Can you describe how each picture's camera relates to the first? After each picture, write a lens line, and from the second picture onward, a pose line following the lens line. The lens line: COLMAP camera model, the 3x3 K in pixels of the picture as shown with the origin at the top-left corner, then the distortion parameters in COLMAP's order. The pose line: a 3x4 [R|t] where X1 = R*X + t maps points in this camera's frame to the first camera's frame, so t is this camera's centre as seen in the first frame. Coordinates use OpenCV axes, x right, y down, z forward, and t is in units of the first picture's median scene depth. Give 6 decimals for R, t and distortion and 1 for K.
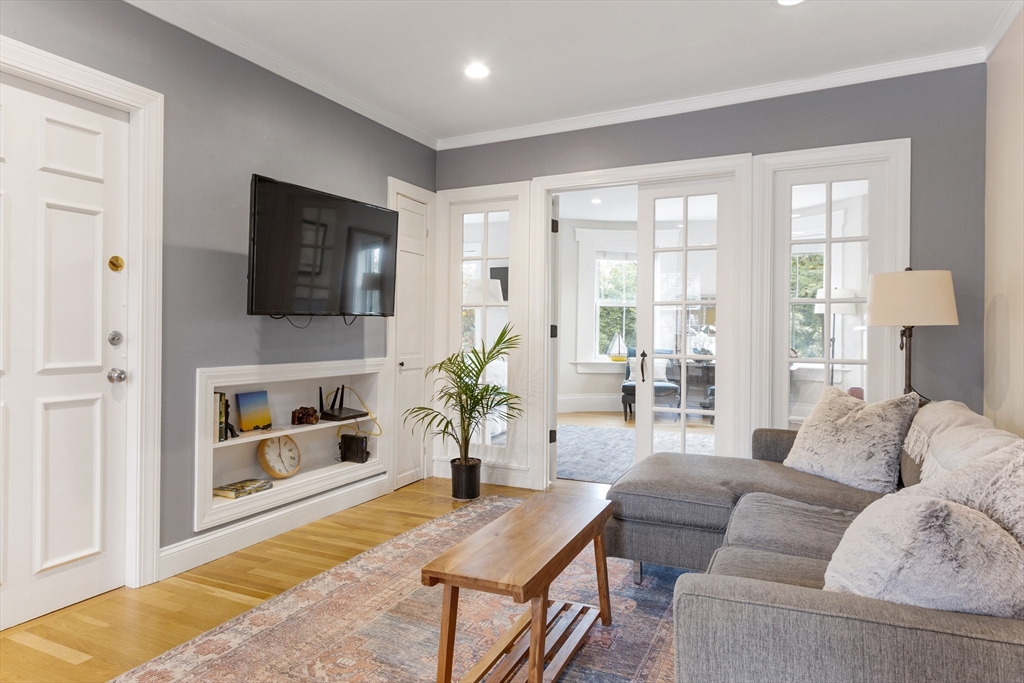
lens RADIAL K [[613.0, 0, 512.1], [0, 613.0, 339.4], [0, 0, 1]] dist [0.001203, -0.000672]
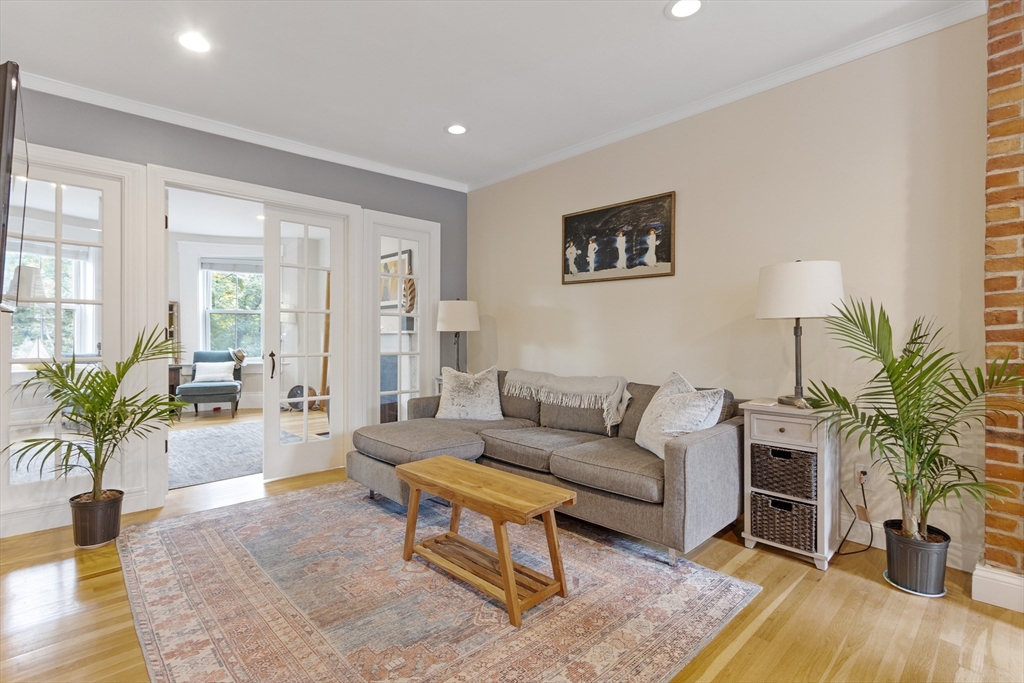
lens RADIAL K [[476.9, 0, 511.8], [0, 476.9, 338.2], [0, 0, 1]] dist [0.004133, 0.000178]
pose [[0.370215, -0.006706, 0.928922, -0.541249], [0.013173, 0.999911, 0.001969, -0.001353], [-0.928853, 0.011508, 0.370270, 0.311456]]
